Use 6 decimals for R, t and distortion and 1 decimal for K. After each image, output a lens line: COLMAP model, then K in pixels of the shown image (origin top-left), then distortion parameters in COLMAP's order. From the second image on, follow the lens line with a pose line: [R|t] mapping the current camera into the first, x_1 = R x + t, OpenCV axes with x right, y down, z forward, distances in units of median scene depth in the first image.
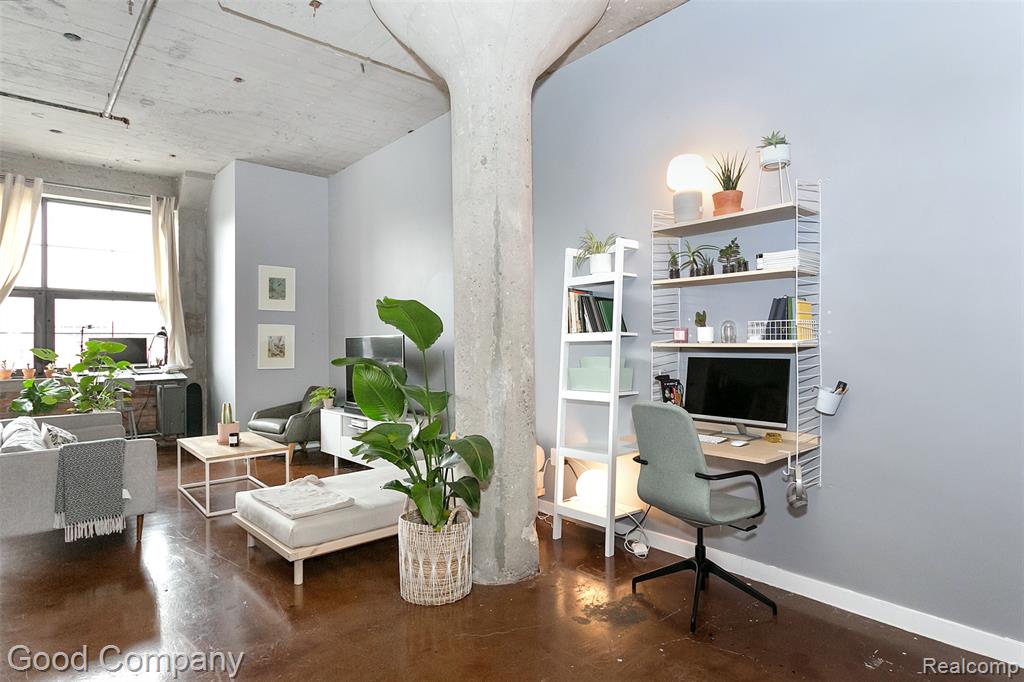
lens RADIAL K [[555.7, 0, 528.6], [0, 555.7, 342.4], [0, 0, 1]] dist [-0.001534, -0.005293]
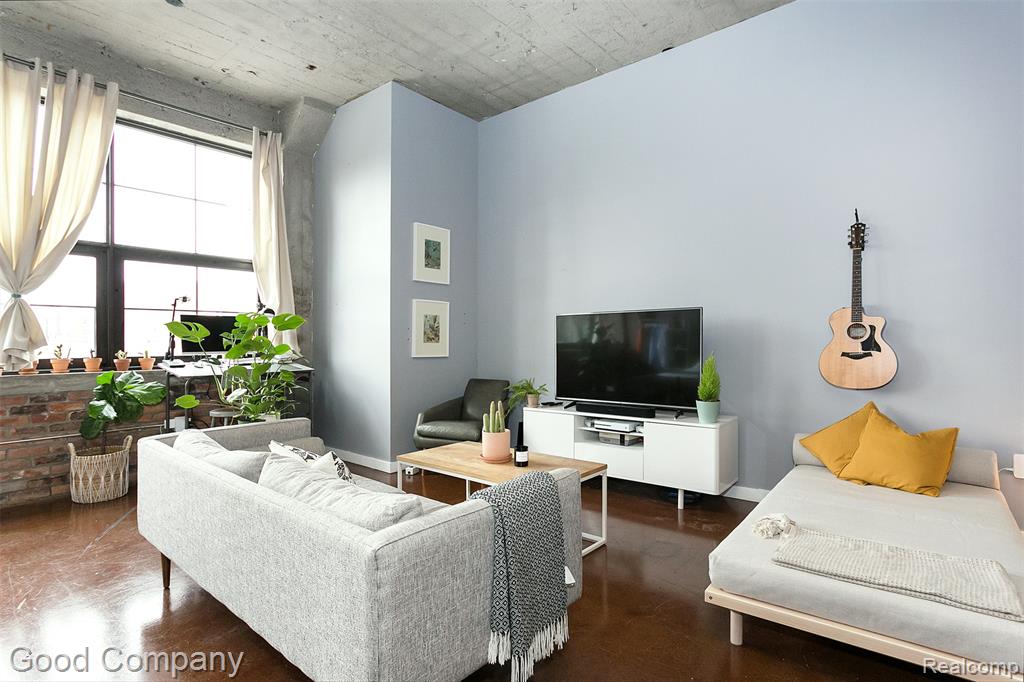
lens RADIAL K [[524.6, 0, 528.1], [0, 524.6, 341.6], [0, 0, 1]] dist [0.000505, -0.000133]
pose [[0.991033, 0.000264, 0.133616, -0.438241], [-0.000601, 0.999997, 0.002480, 0.024877], [-0.133615, -0.002538, 0.991030, 0.263335]]
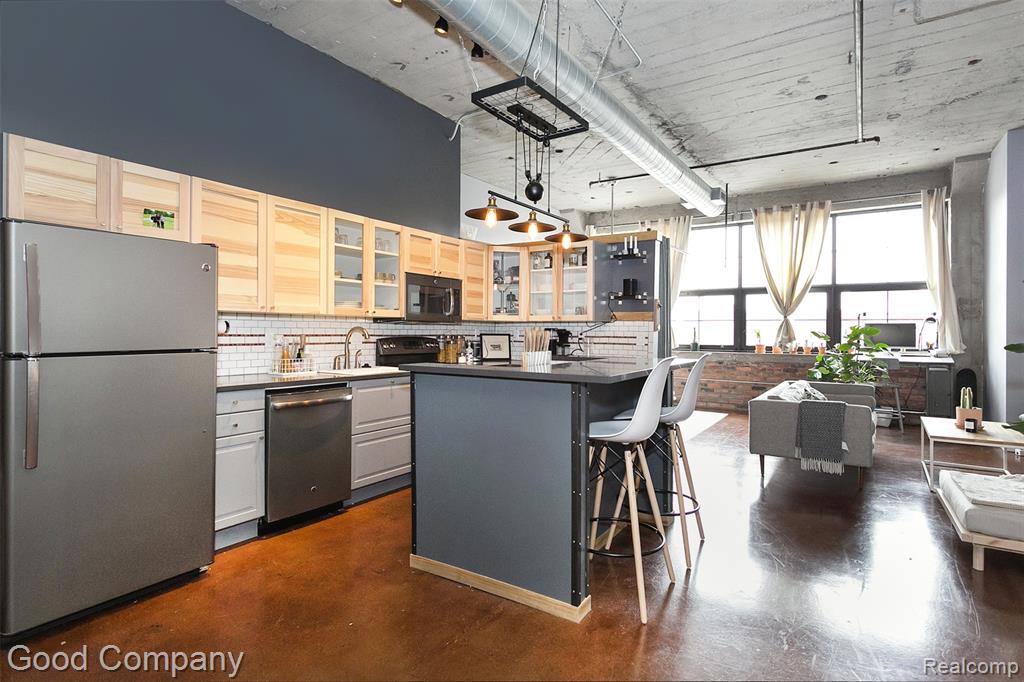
lens RADIAL K [[524.6, 0, 503.5], [0, 524.6, 327.1], [0, 0, 1]] dist [0.000505, -0.000133]
pose [[0.223348, 0.003874, -0.974731, 0.140527], [-0.006460, 0.999976, 0.002494, 0.002215], [0.974717, 0.005740, 0.223368, -0.016903]]
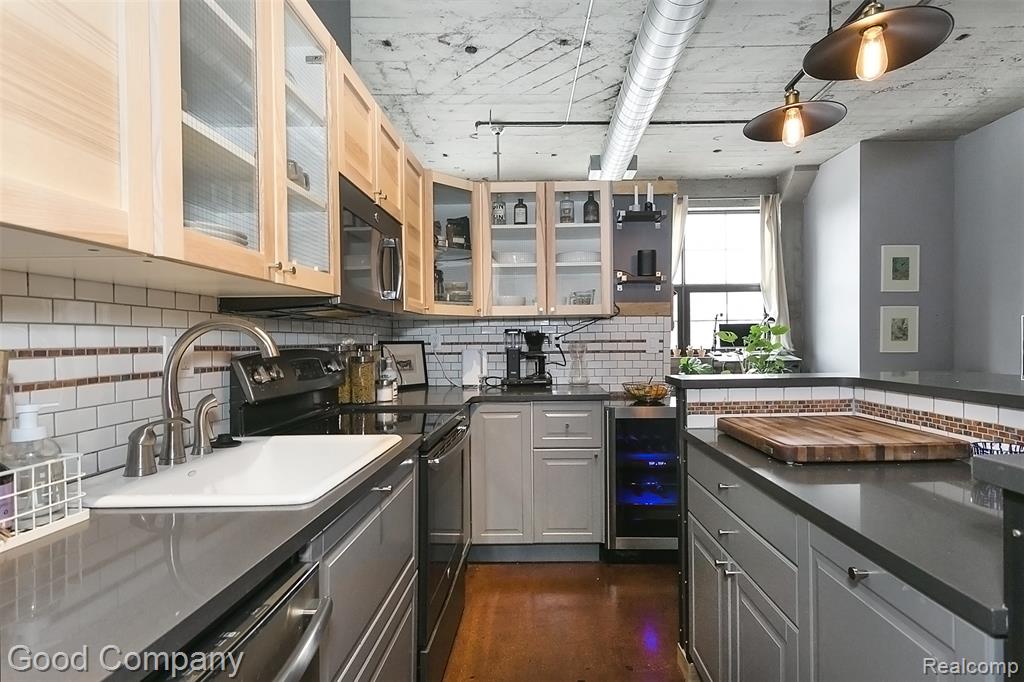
lens RADIAL K [[537.2, 0, 531.7], [0, 537.2, 342.9], [0, 0, 1]] dist [-0.013582, 0.002059]
pose [[0.725395, 0.002442, -0.688328, -0.293821], [0.010471, 0.999839, 0.014582, 0.011370], [0.688253, -0.017785, 0.725253, -0.111162]]
